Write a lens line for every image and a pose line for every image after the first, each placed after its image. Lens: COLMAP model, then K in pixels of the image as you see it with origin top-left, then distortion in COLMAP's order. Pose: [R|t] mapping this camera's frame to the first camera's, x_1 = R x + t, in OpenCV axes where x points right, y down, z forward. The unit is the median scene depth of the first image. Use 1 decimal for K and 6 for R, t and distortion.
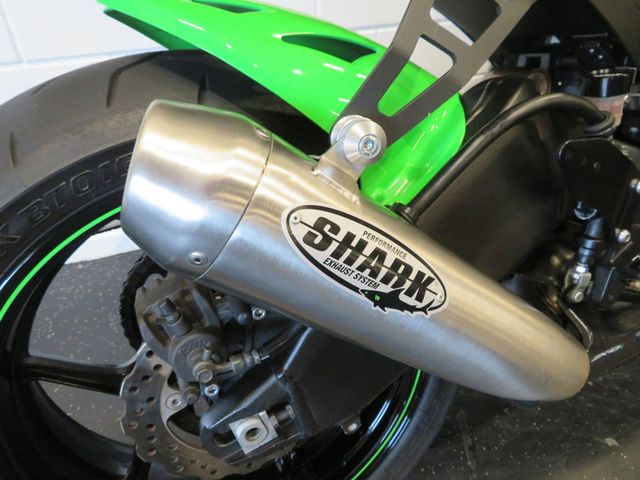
lens RADIAL K [[457.2, 0, 320.0], [0, 457.2, 240.0], [0, 0, 1]] dist [-0.002579, -0.002653]
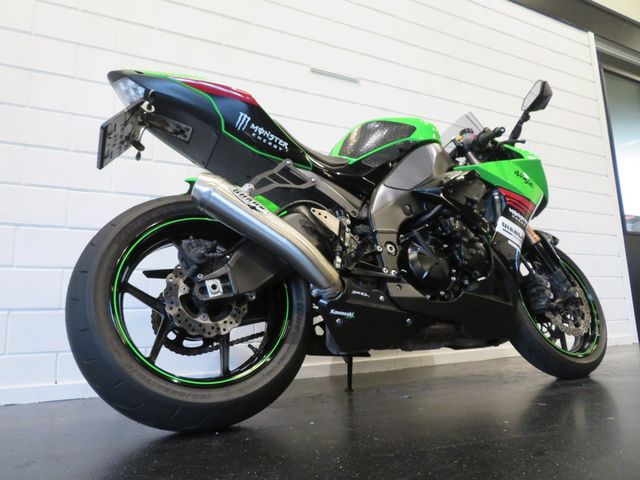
lens RADIAL K [[451.7, 0, 320.0], [0, 451.7, 240.0], [0, 0, 1]] dist [0.000377, -0.003567]
pose [[0.995301, -0.028442, 0.092560, 0.303642], [0.087324, 0.676695, -0.731066, 2.826099], [-0.041842, 0.735714, 0.675999, -1.323136]]
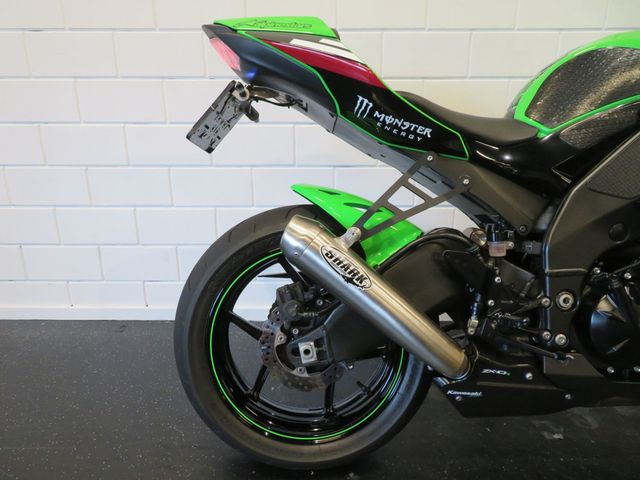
lens RADIAL K [[457.2, 0, 320.0], [0, 457.2, 240.0], [0, 0, 1]] dist [-0.002579, -0.002653]
pose [[0.929099, 0.111093, -0.352752, 0.873696], [-0.223636, 0.928438, -0.296630, 0.716931], [0.294555, 0.354487, 0.887455, -1.646776]]
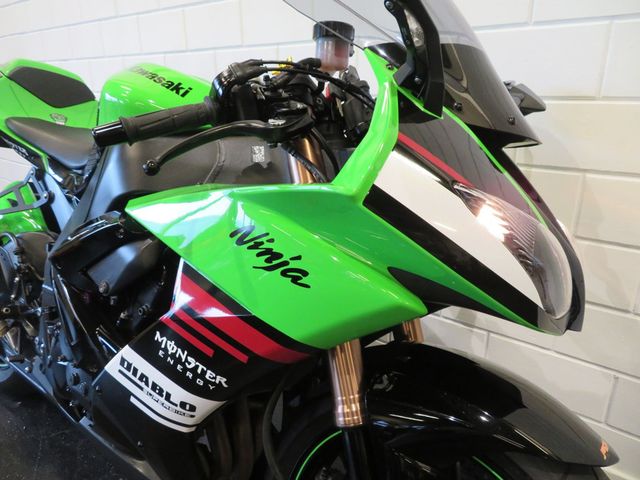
lens RADIAL K [[456.7, 0, 310.4], [0, 456.7, 241.8], [0, 0, 1]] dist [-0.005502, -0.000724]
pose [[0.474956, 0.286015, -0.832233, 4.749373], [-0.531462, 0.846994, -0.012218, -1.524484], [0.701402, 0.448103, 0.554291, 0.842341]]
